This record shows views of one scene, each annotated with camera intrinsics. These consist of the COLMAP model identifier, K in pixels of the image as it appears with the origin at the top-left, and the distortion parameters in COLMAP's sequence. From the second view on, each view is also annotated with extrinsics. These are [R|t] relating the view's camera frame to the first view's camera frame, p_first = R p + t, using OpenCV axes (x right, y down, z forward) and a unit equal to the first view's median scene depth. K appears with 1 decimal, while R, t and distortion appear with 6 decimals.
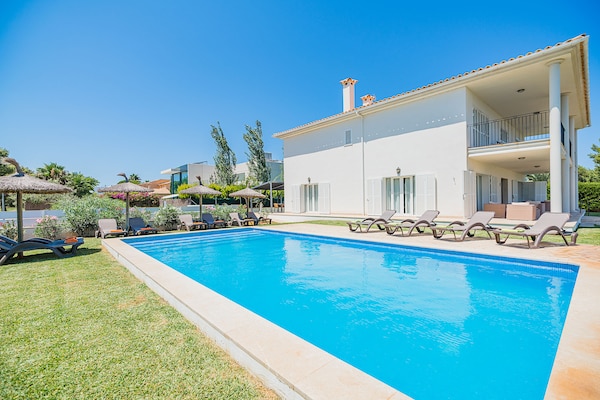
lens RADIAL K [[270.2, 0, 300.8], [0, 270.2, 201.9], [0, 0, 1]] dist [-0.004897, 0.000085]
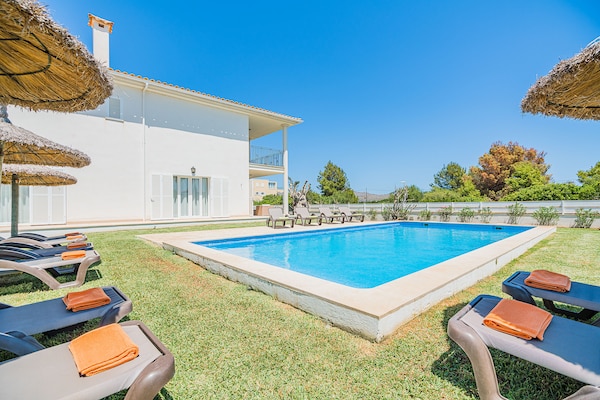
lens RADIAL K [[270.2, 0, 298.7], [0, 270.2, 200.5], [0, 0, 1]] dist [-0.004897, 0.000085]
pose [[0.020510, 0.020292, 0.999584, -0.619634], [0.006297, 0.999772, -0.020425, 0.013229], [-0.999770, 0.006714, 0.020377, 0.657591]]
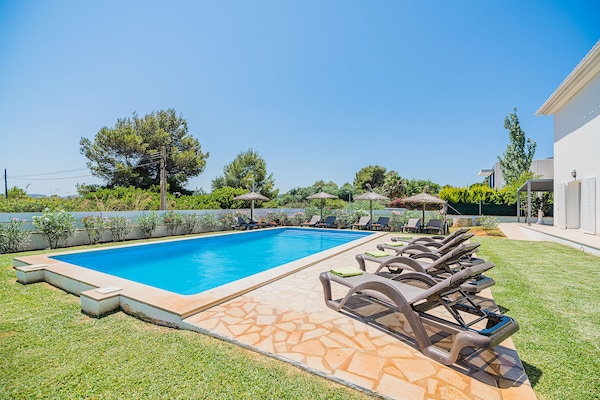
lens RADIAL K [[270.2, 0, 300.8], [0, 270.2, 201.4], [0, 0, 1]] dist [-0.004897, 0.000085]
pose [[0.303731, 0.004895, -0.952745, 0.380138], [-0.014883, 0.999889, 0.000393, -0.011492], [0.952642, 0.014060, 0.303770, 0.225210]]
